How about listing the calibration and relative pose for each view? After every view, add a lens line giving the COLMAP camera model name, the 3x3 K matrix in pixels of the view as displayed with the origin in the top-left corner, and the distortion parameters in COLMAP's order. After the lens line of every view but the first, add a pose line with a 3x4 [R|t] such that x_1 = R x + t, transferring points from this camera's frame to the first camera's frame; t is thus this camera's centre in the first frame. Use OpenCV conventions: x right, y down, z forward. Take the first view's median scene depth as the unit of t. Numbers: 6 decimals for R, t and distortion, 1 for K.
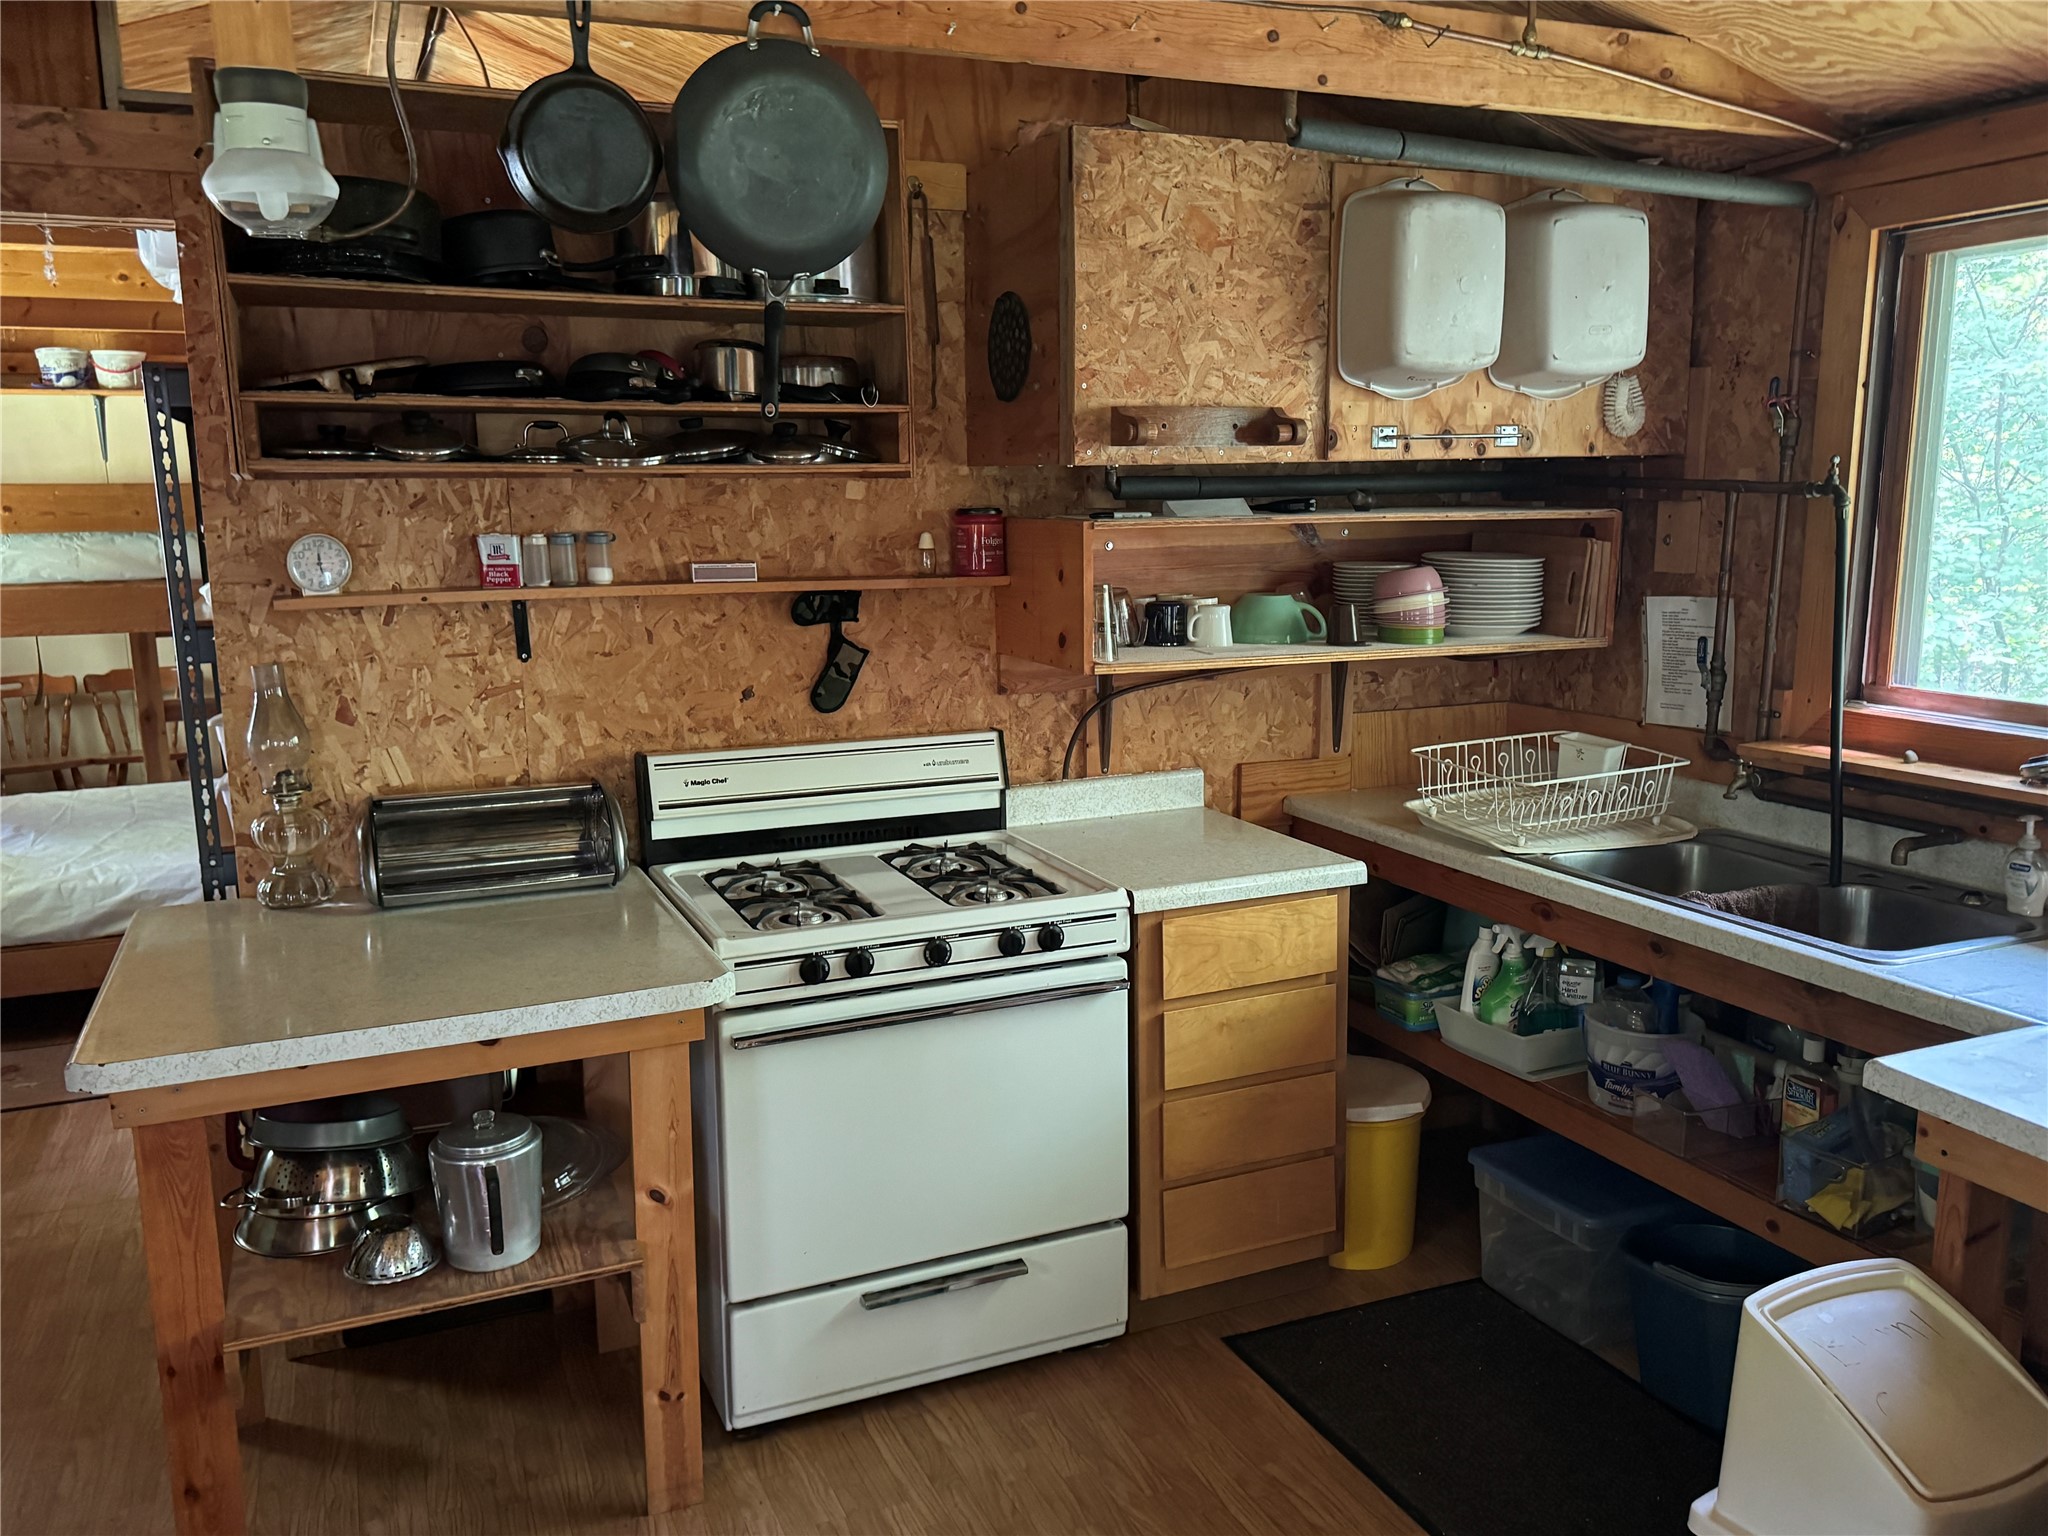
lens RADIAL K [[1575.1, 0, 1051.7], [0, 1575.1, 778.5], [0, 0, 1]] dist [0.065111, -0.083510]
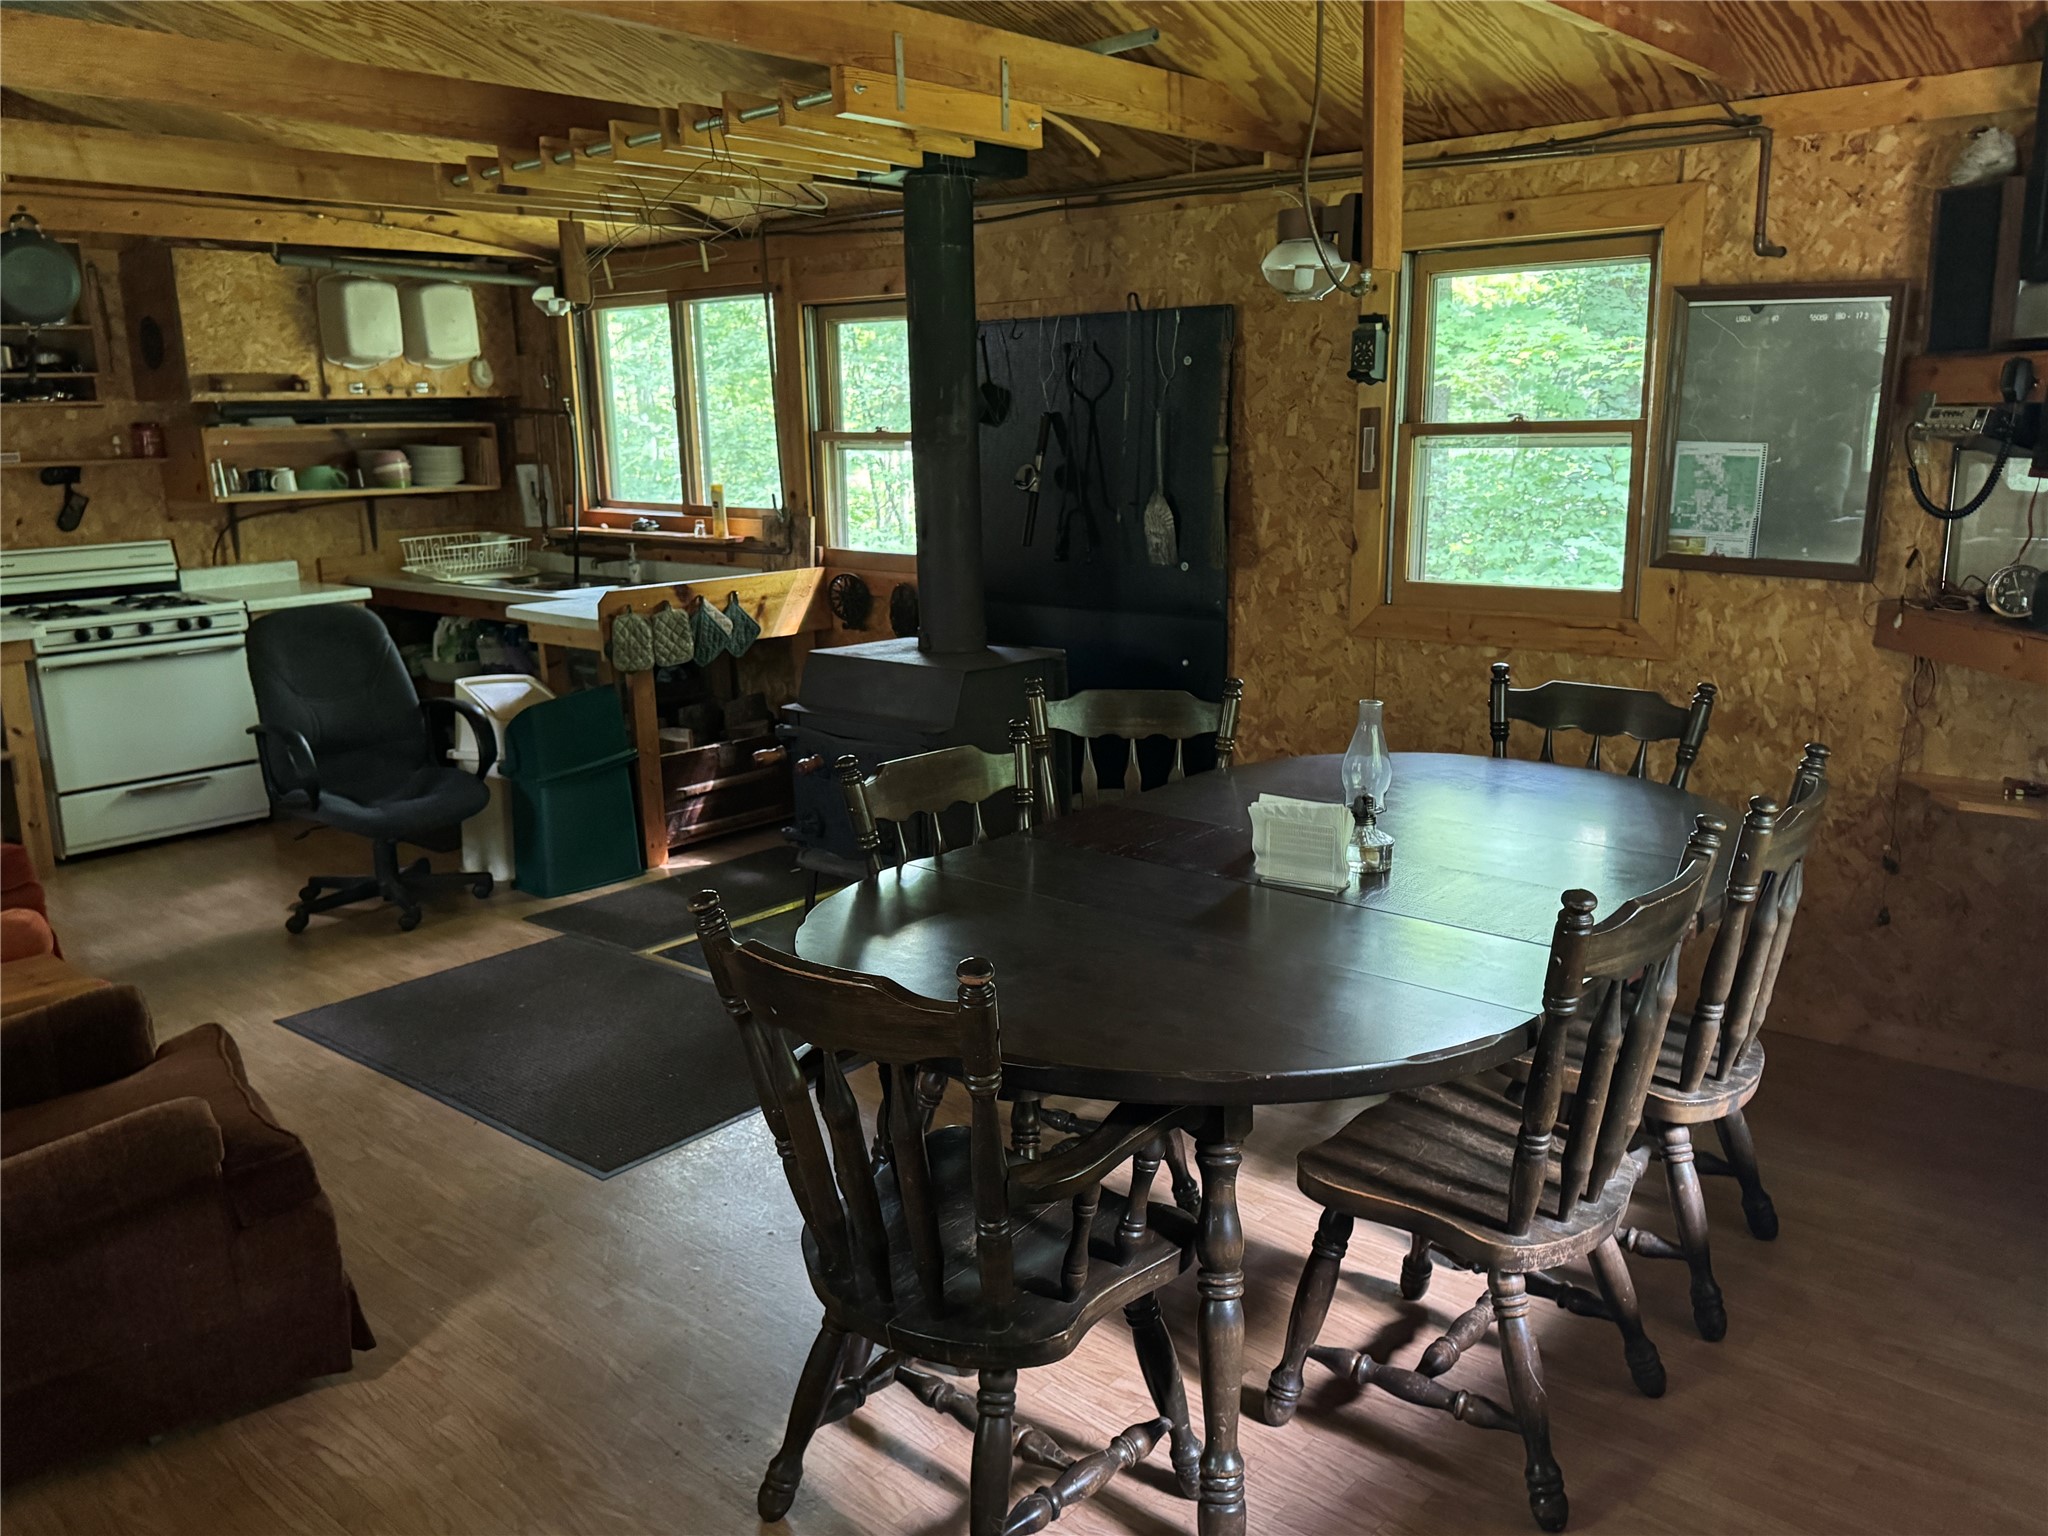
lens RADIAL K [[1583.9, 0, 1024.0], [0, 1583.9, 768.0], [0, 0, 1]] dist [0.051005, -0.060931]
pose [[0.907259, -0.100150, 0.408474, 0.093331], [0.085053, 0.994857, 0.055010, 0.249611], [-0.411883, -0.015166, 0.911111, -1.326696]]
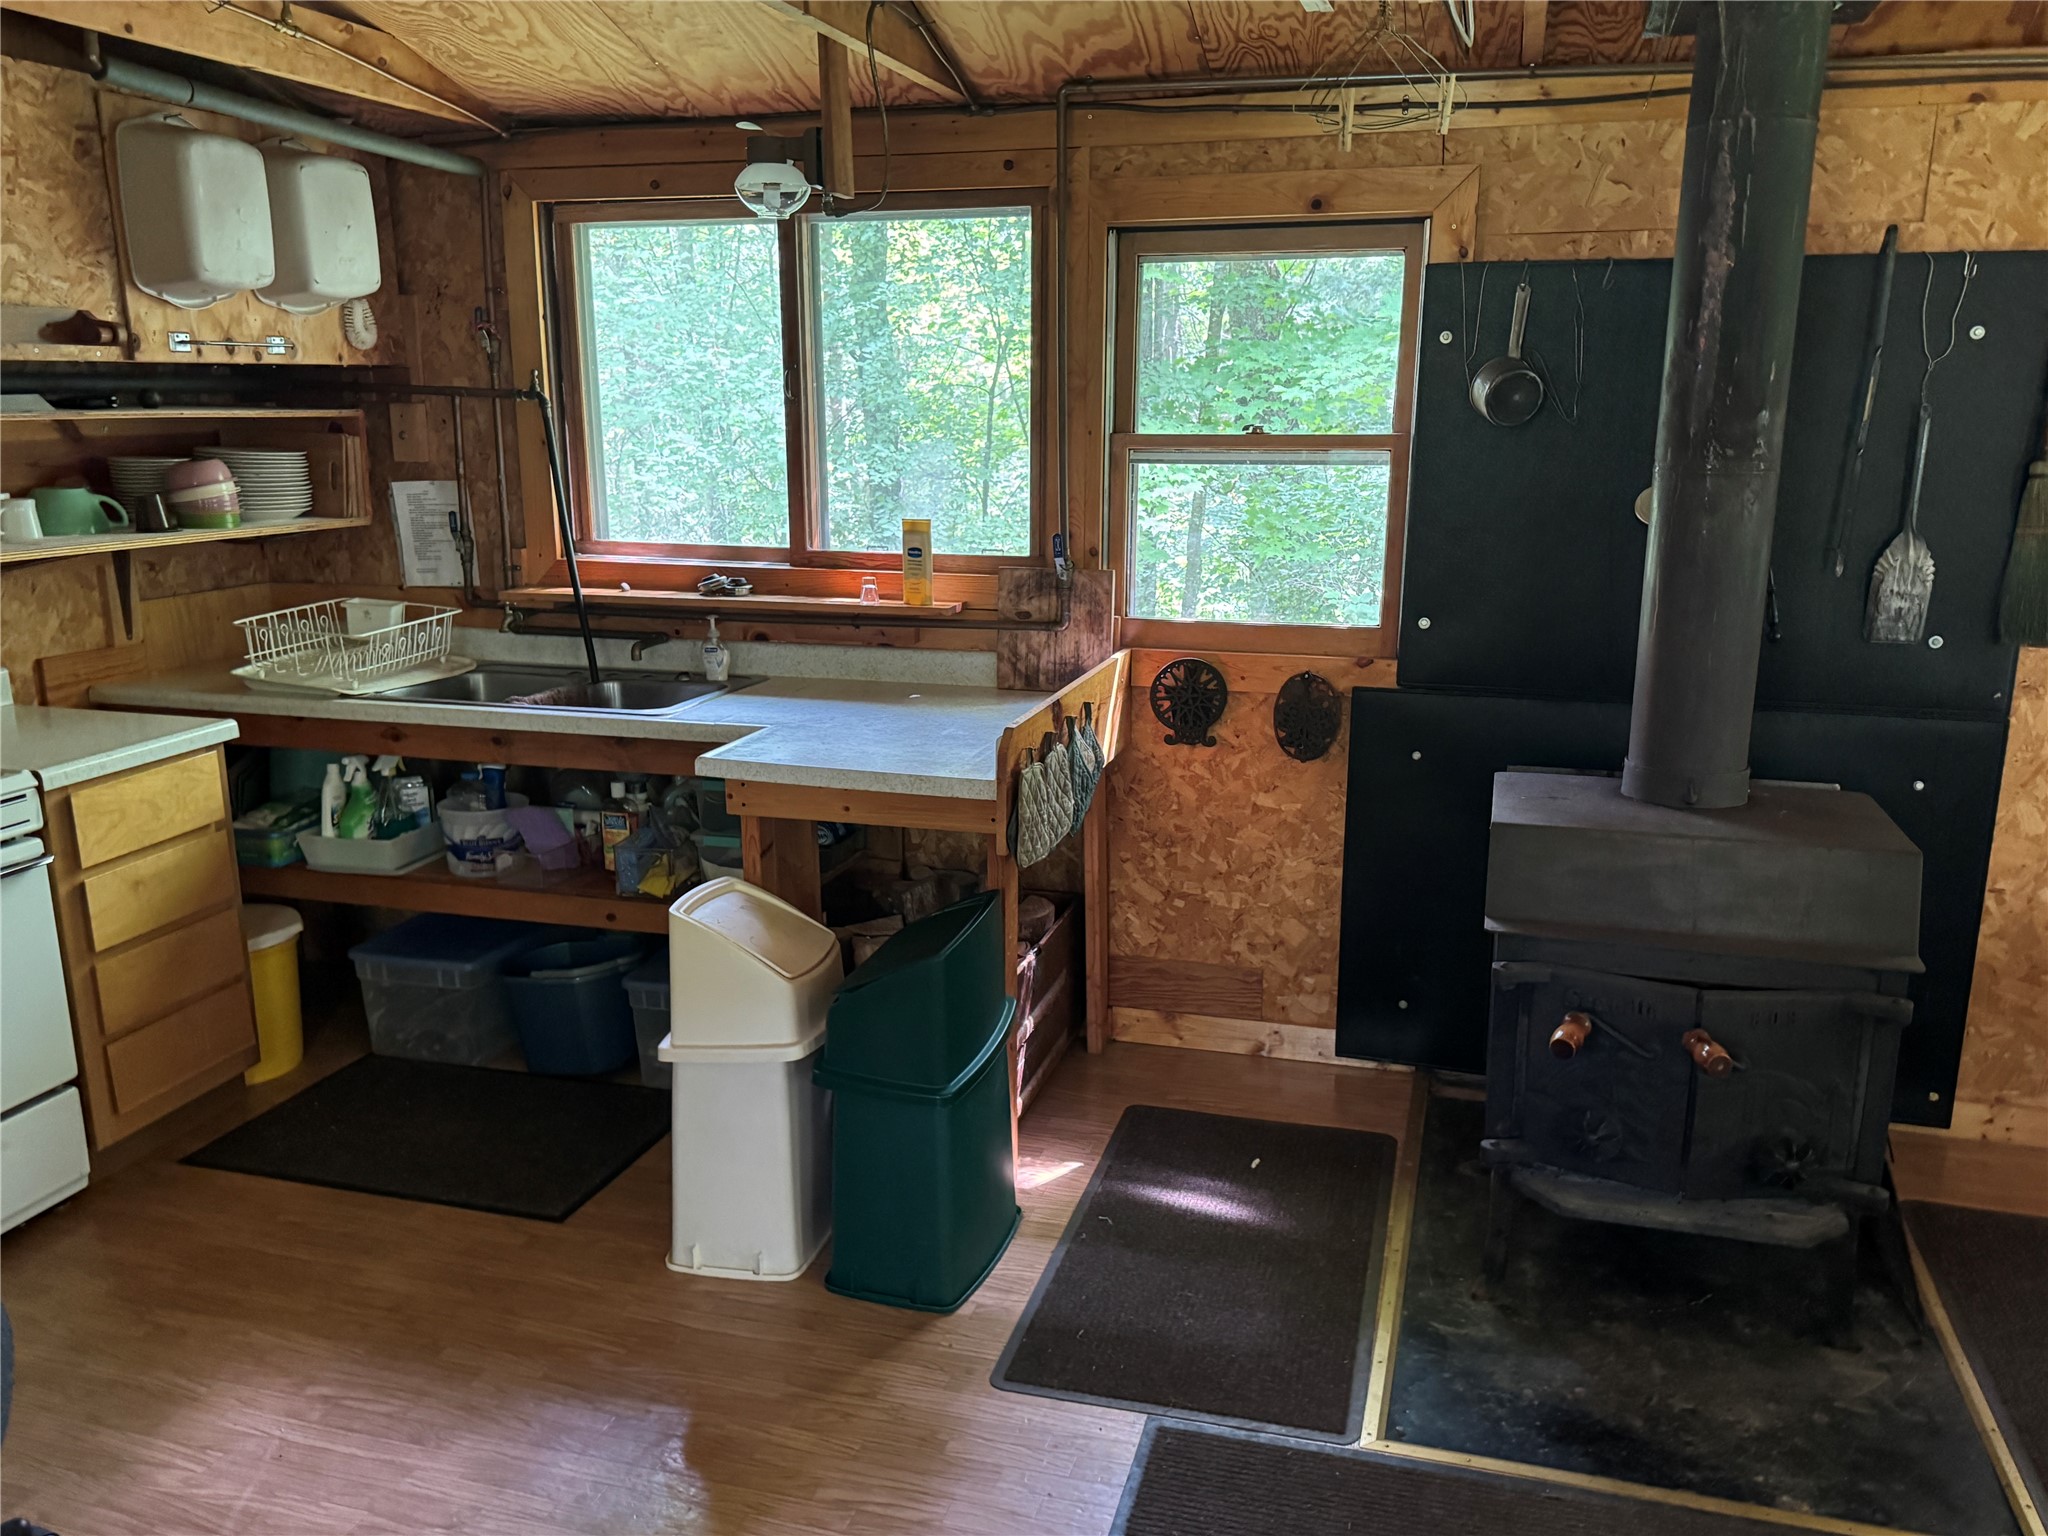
lens RADIAL K [[1583.9, 0, 1024.0], [0, 1583.9, 768.0], [0, 0, 1]] dist [0.051005, -0.060931]
pose [[0.643204, -0.167497, 0.747150, -0.295286], [0.131906, 0.985431, 0.107360, 0.038117], [-0.754248, 0.029499, 0.655927, -0.182680]]
